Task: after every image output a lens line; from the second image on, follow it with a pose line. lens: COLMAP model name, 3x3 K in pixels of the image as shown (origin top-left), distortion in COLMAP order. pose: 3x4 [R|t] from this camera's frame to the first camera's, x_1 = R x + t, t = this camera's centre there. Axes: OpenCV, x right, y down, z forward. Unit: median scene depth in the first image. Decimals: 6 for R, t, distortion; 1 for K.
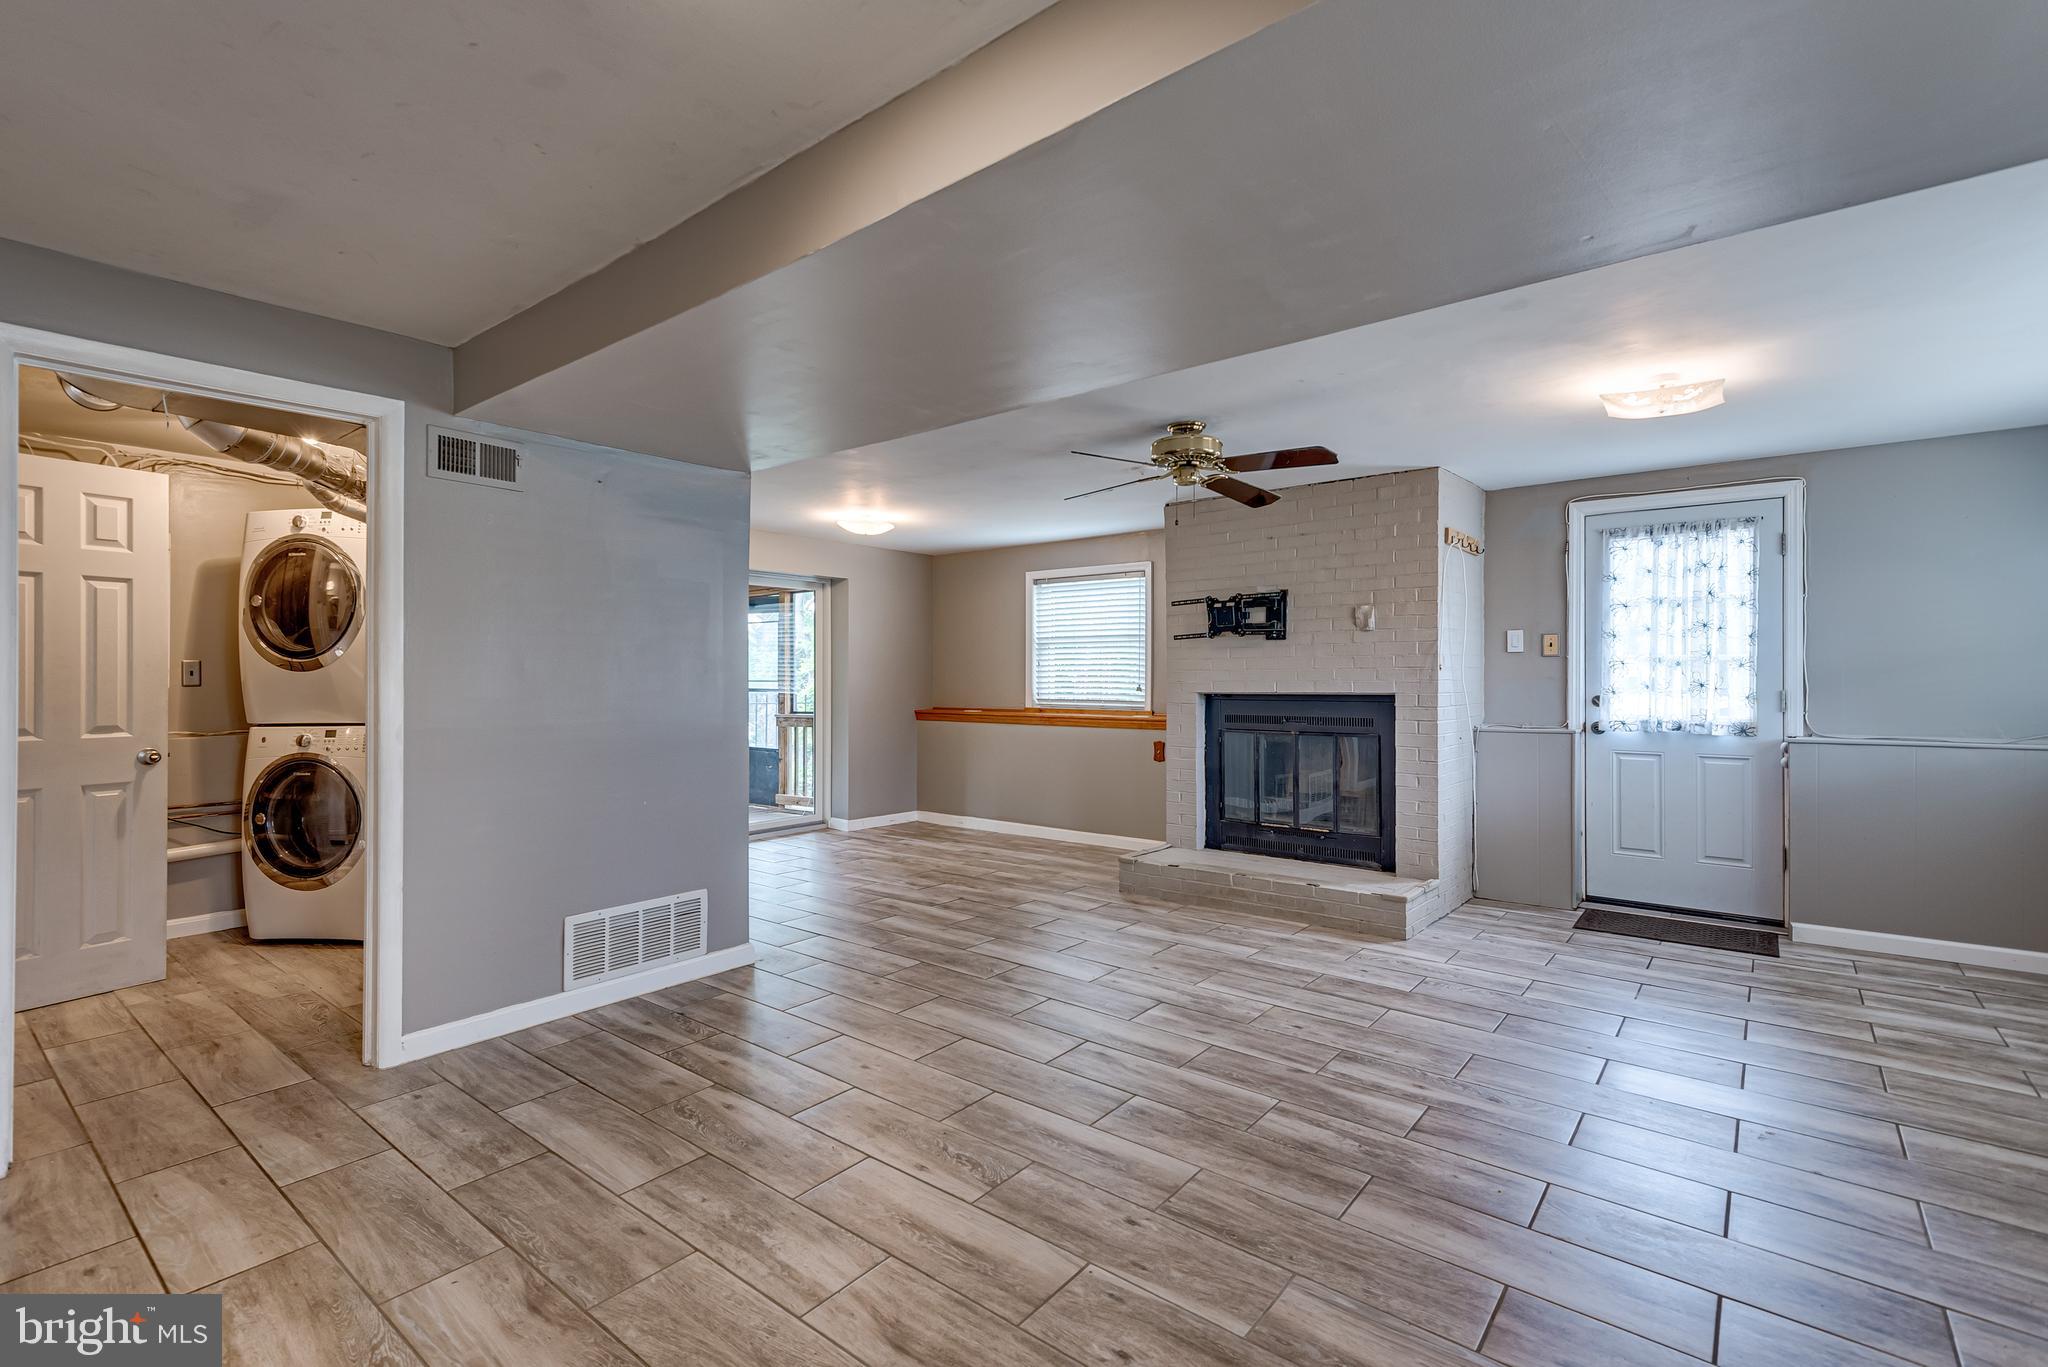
lens RADIAL K [[981.5, 0, 1106.0], [0, 981.5, 675.8], [0, 0, 1]] dist [0.001576, 0.000444]
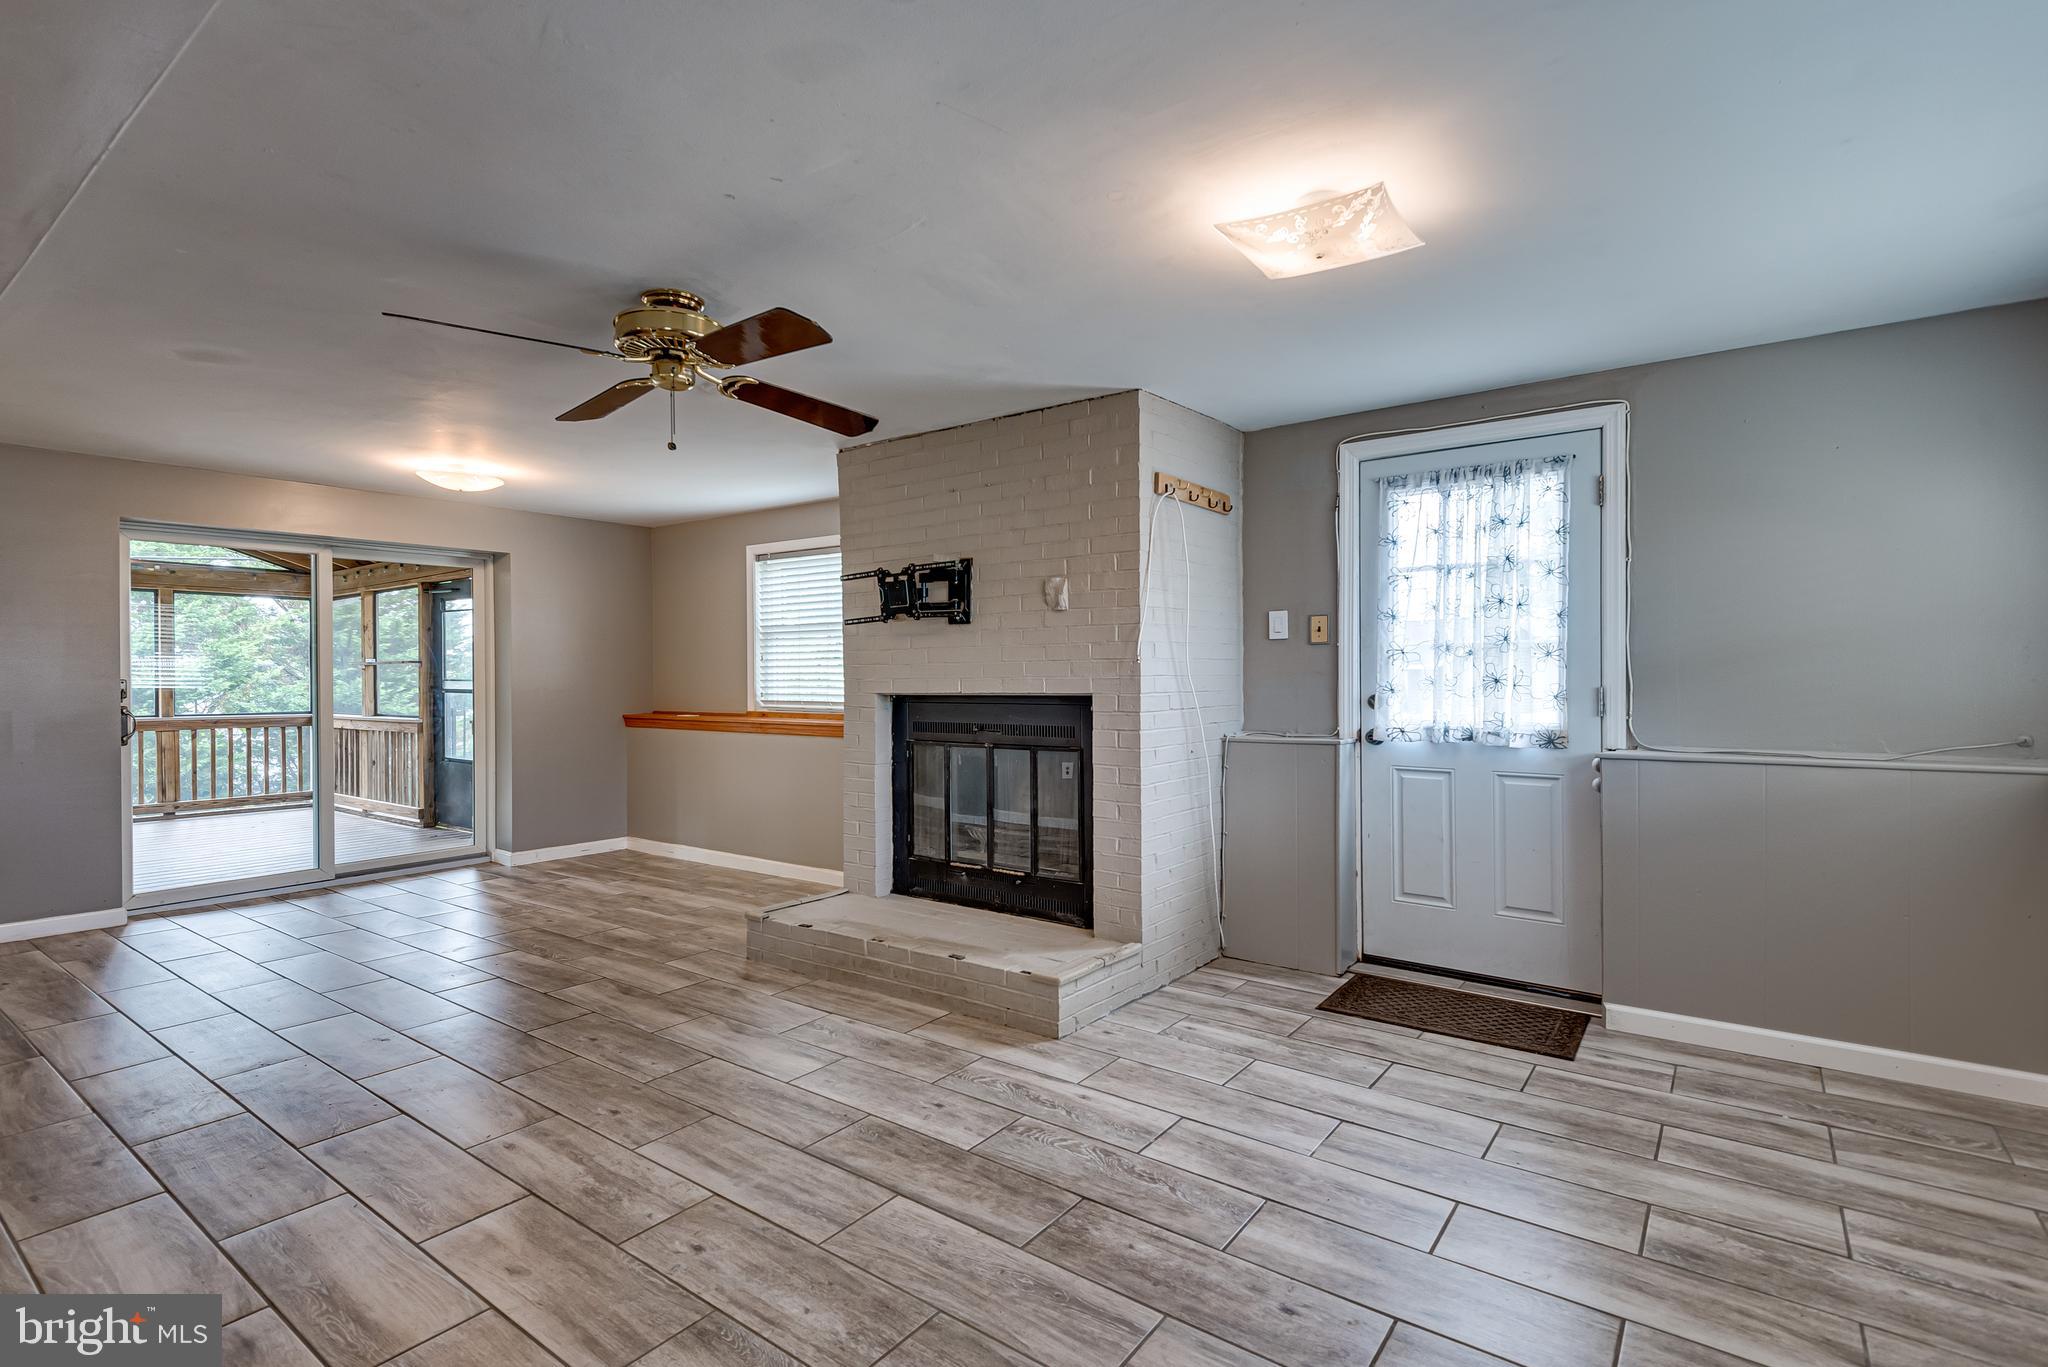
lens RADIAL K [[966.0, 0, 1108.1], [0, 966.0, 678.0], [0, 0, 1]] dist [0.043720, -0.025196]
pose [[0.999750, -0.004814, 0.021821, 0.293704], [0.004692, 0.999973, 0.005649, 0.001908], [-0.021847, -0.005545, 0.999746, 0.261784]]
